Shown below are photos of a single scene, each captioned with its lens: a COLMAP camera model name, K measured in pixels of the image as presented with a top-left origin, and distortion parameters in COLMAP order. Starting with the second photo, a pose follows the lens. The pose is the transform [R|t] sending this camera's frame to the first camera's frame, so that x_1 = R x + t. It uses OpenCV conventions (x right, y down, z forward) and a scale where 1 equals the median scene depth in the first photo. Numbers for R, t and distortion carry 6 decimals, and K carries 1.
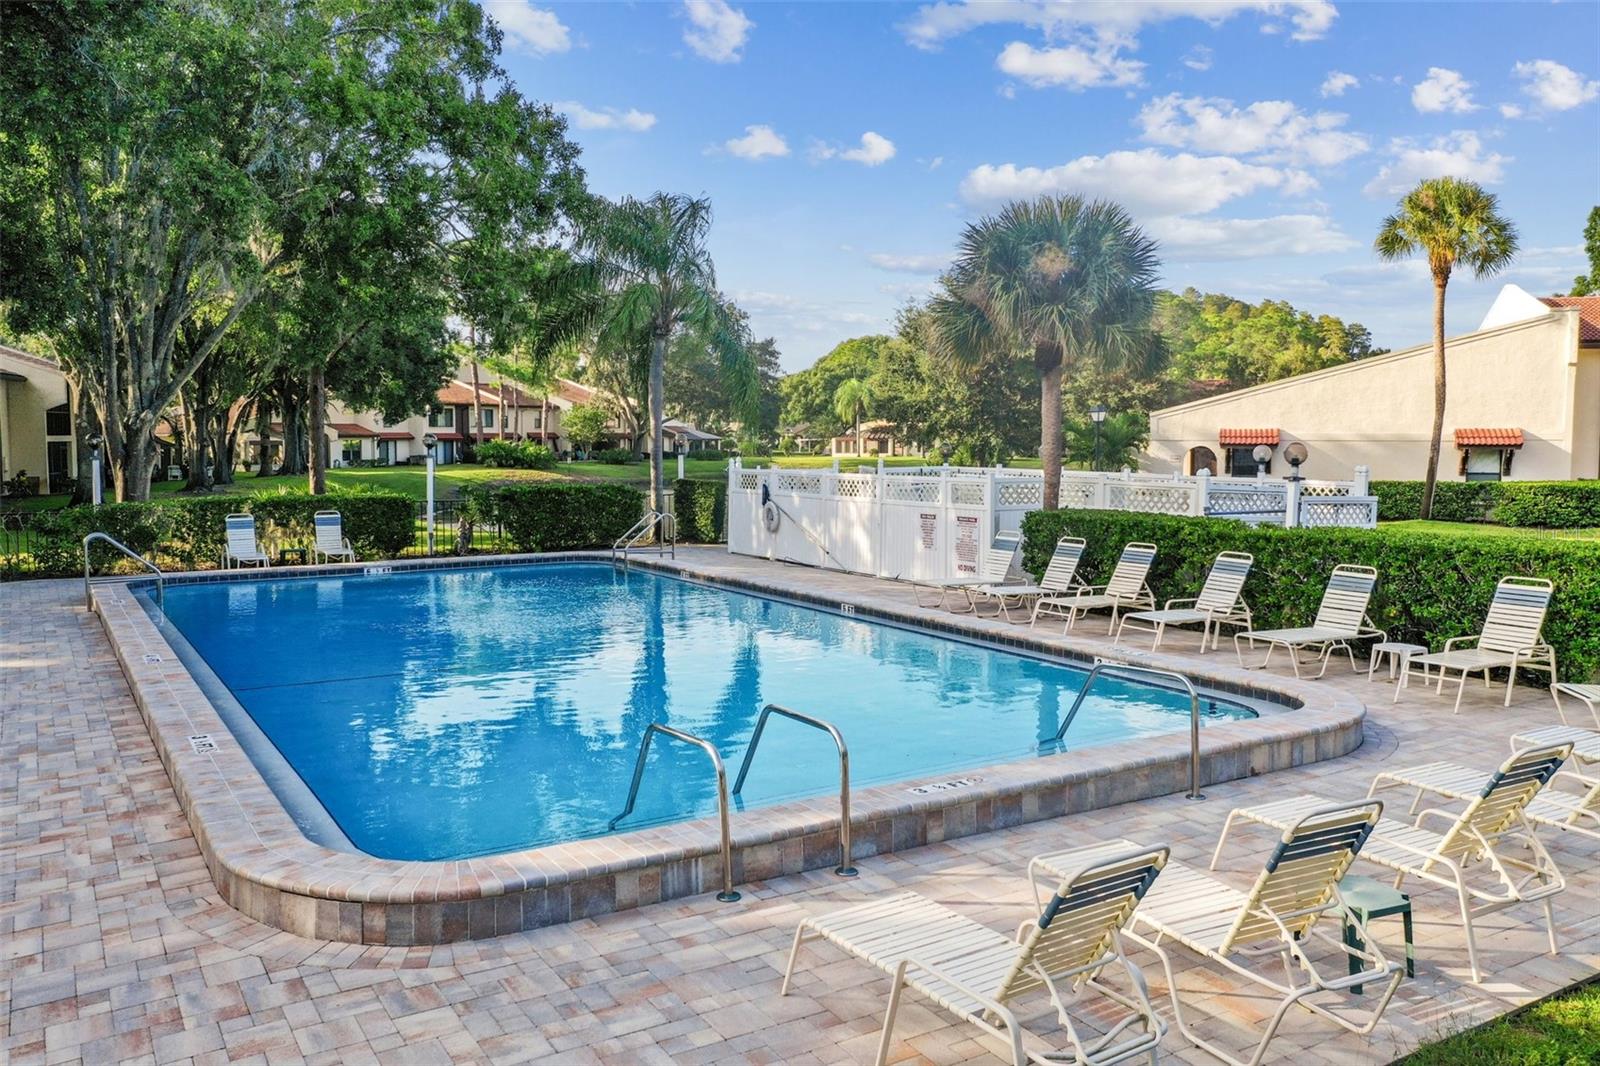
lens RADIAL K [[1265.7, 0, 800.0], [0, 1265.7, 533.0], [0, 0, 1]] dist [-0.004481, 0.000783]
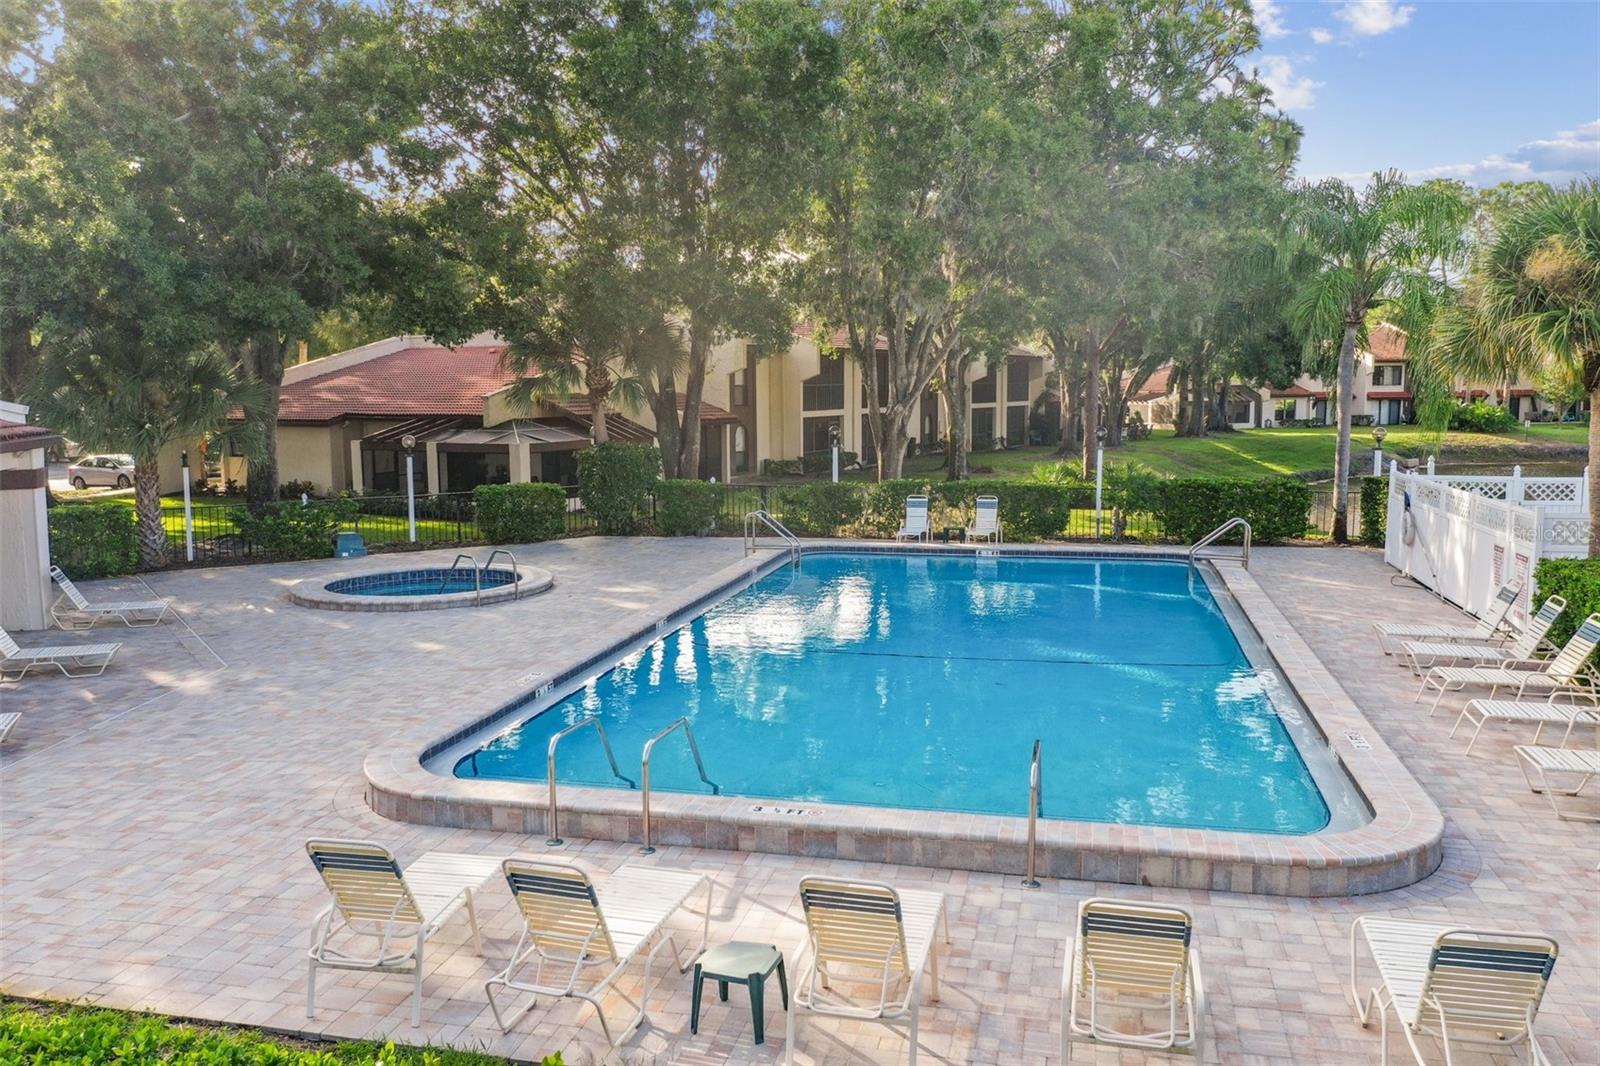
lens RADIAL K [[1265.7, 0, 800.0], [0, 1265.7, 533.0], [0, 0, 1]] dist [-0.004481, 0.000783]
pose [[0.706315, 0.079874, -0.703377, 0.367238], [-0.049007, 0.996747, 0.063977, -0.055401], [0.706200, -0.010718, 0.707932, 0.058454]]
